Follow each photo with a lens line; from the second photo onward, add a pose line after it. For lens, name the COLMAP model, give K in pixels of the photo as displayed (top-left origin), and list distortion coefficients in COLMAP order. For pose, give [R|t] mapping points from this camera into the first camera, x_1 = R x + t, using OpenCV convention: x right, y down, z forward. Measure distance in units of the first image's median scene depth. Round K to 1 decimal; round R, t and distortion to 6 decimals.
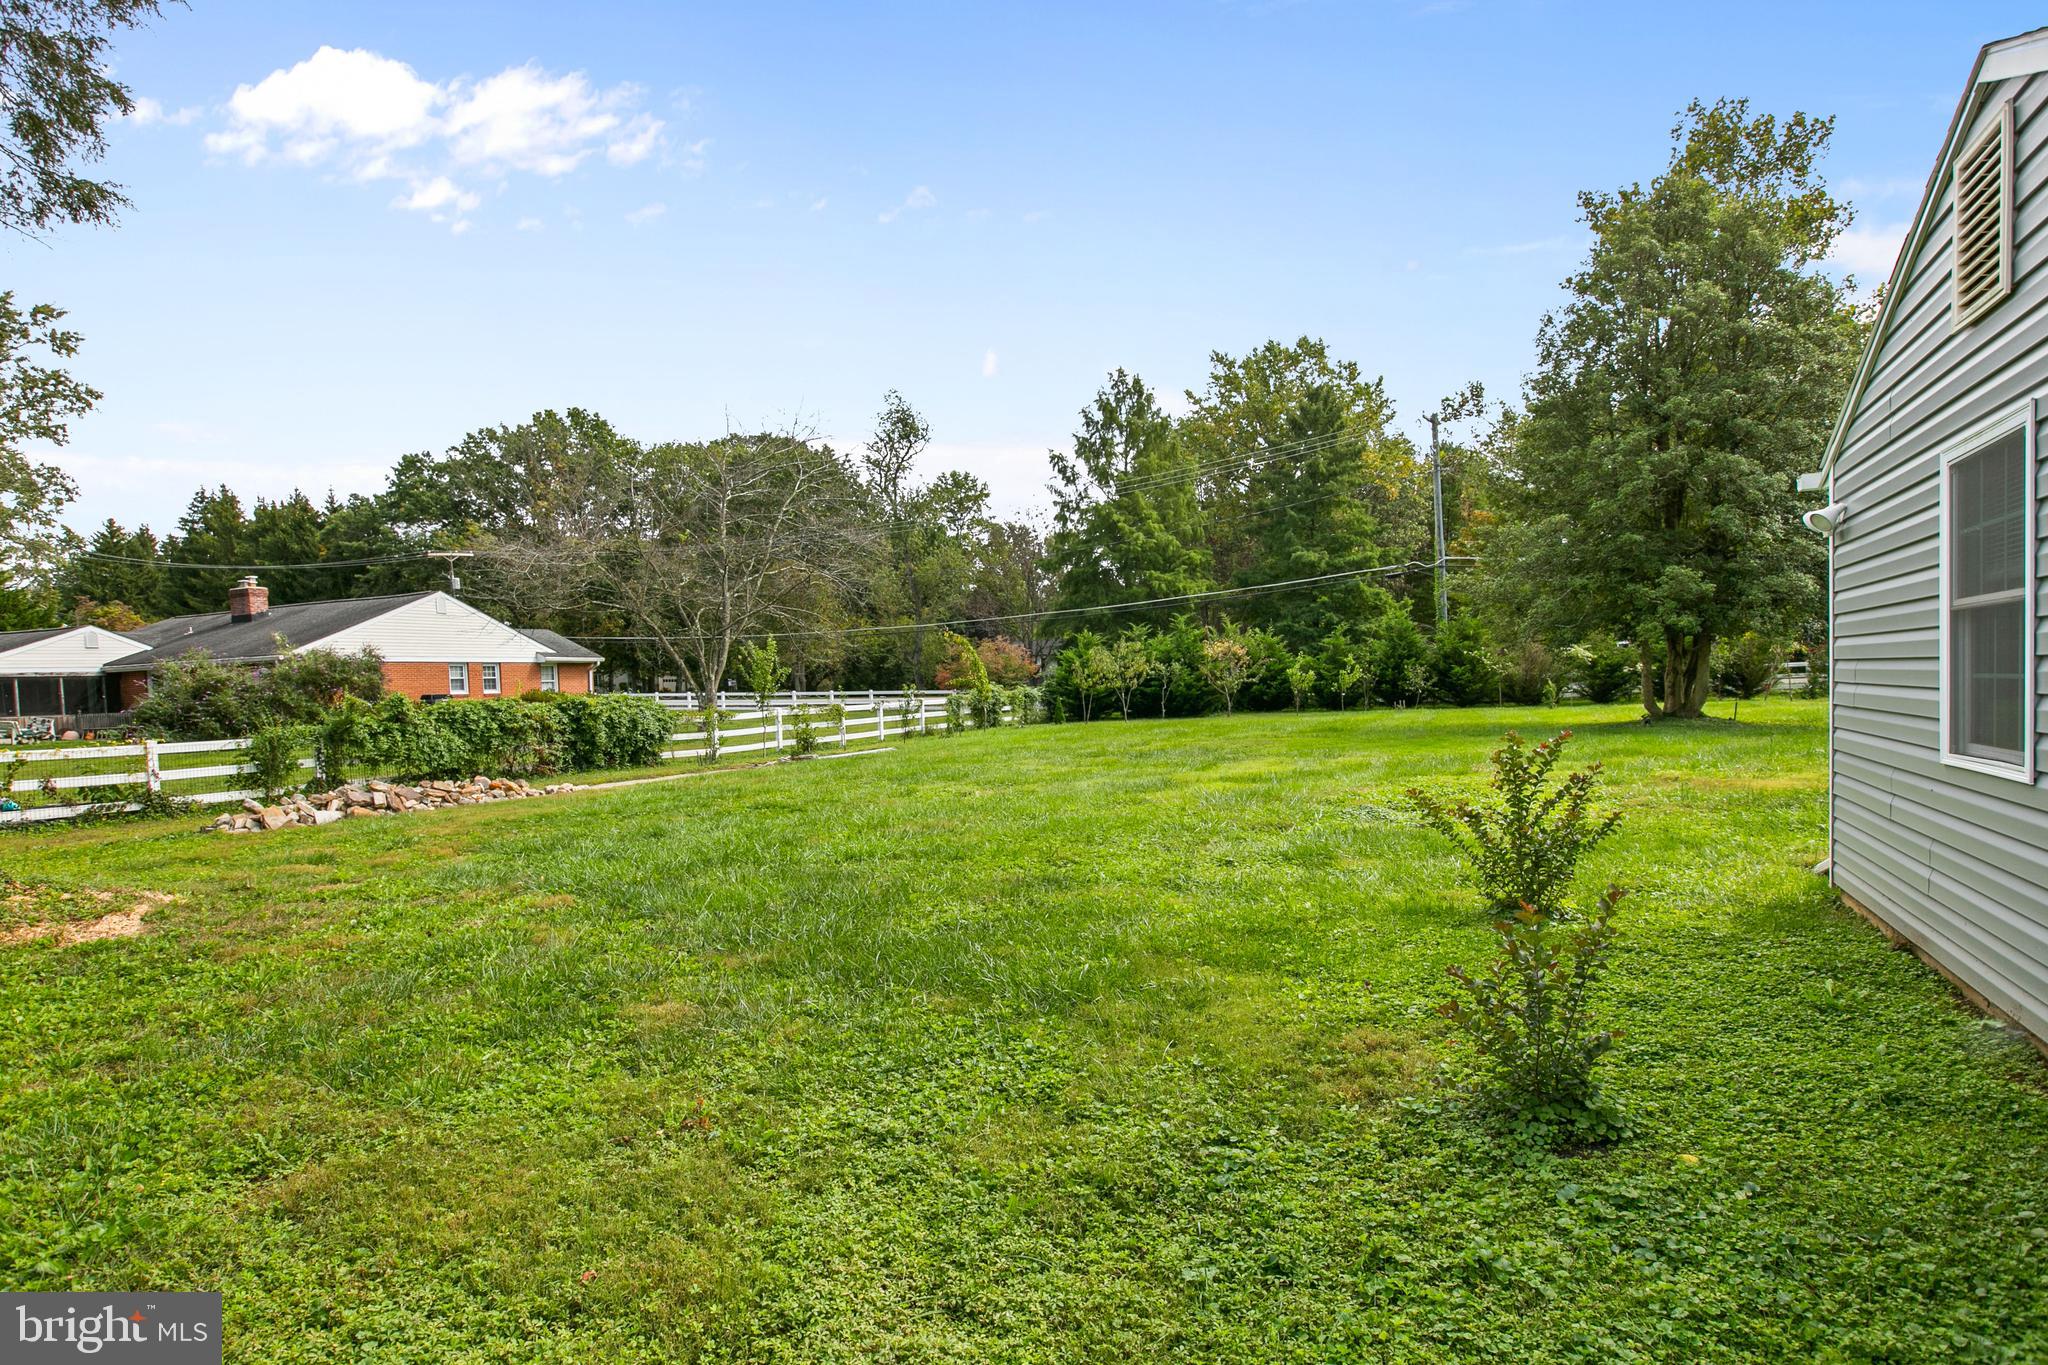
lens RADIAL K [[1073.7, 0, 1024.0], [0, 1073.7, 682.5], [0, 0, 1]] dist [-0.000248, 0.001118]
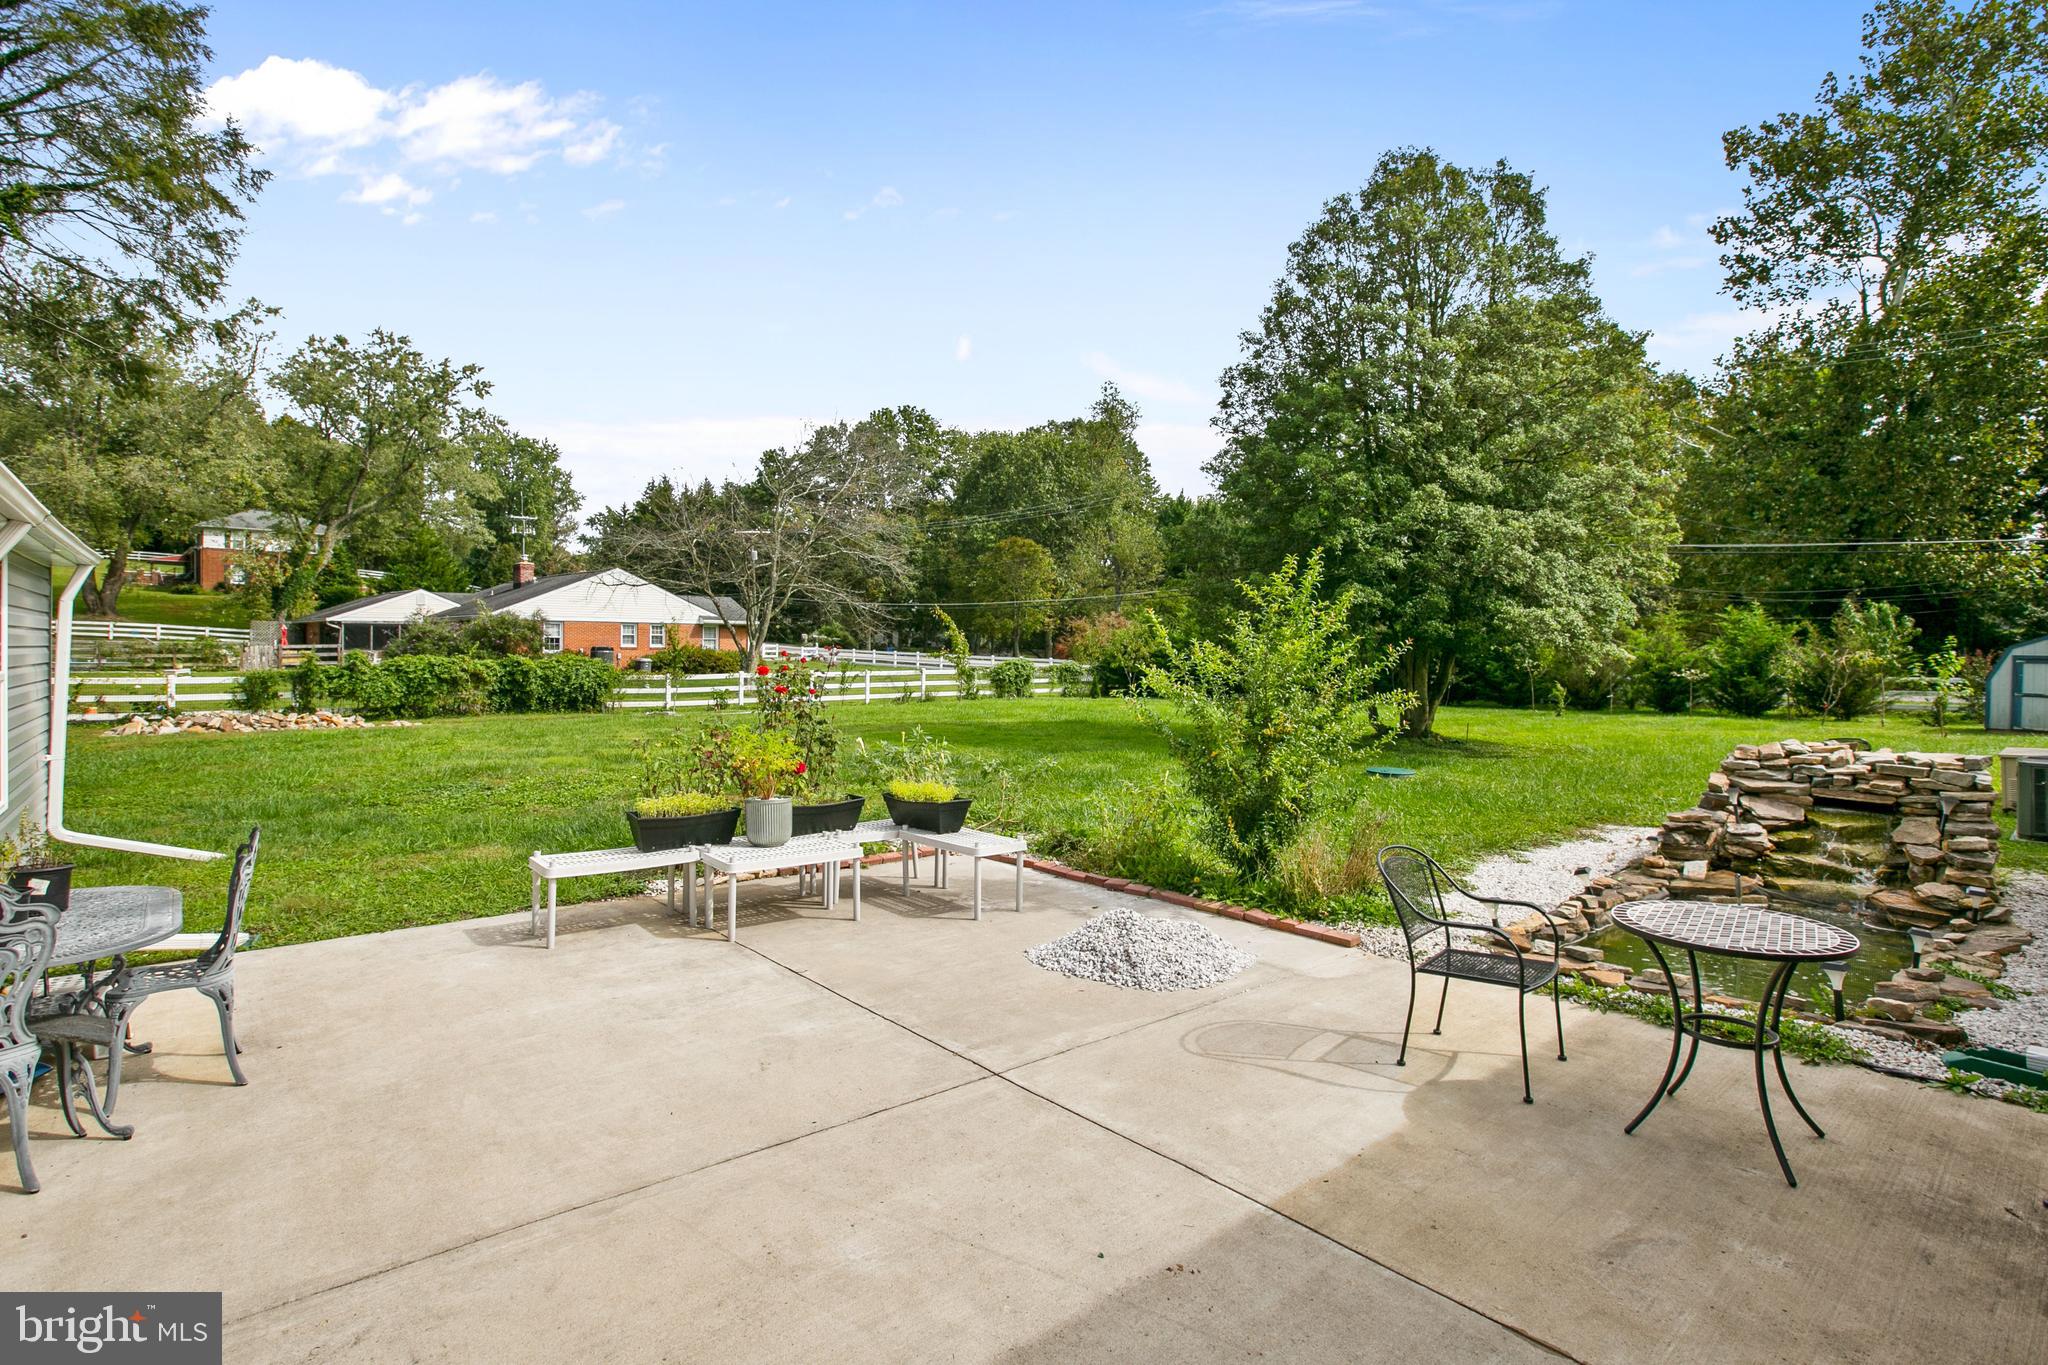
lens RADIAL K [[1004.8, 0, 1026.3], [0, 1004.8, 661.8], [0, 0, 1]] dist [-0.051114, 0.022664]
pose [[0.927687, 0.049497, -0.370062, 0.365125], [-0.042200, 0.998723, 0.027794, -0.024381], [0.370965, -0.010167, 0.928591, 0.048717]]
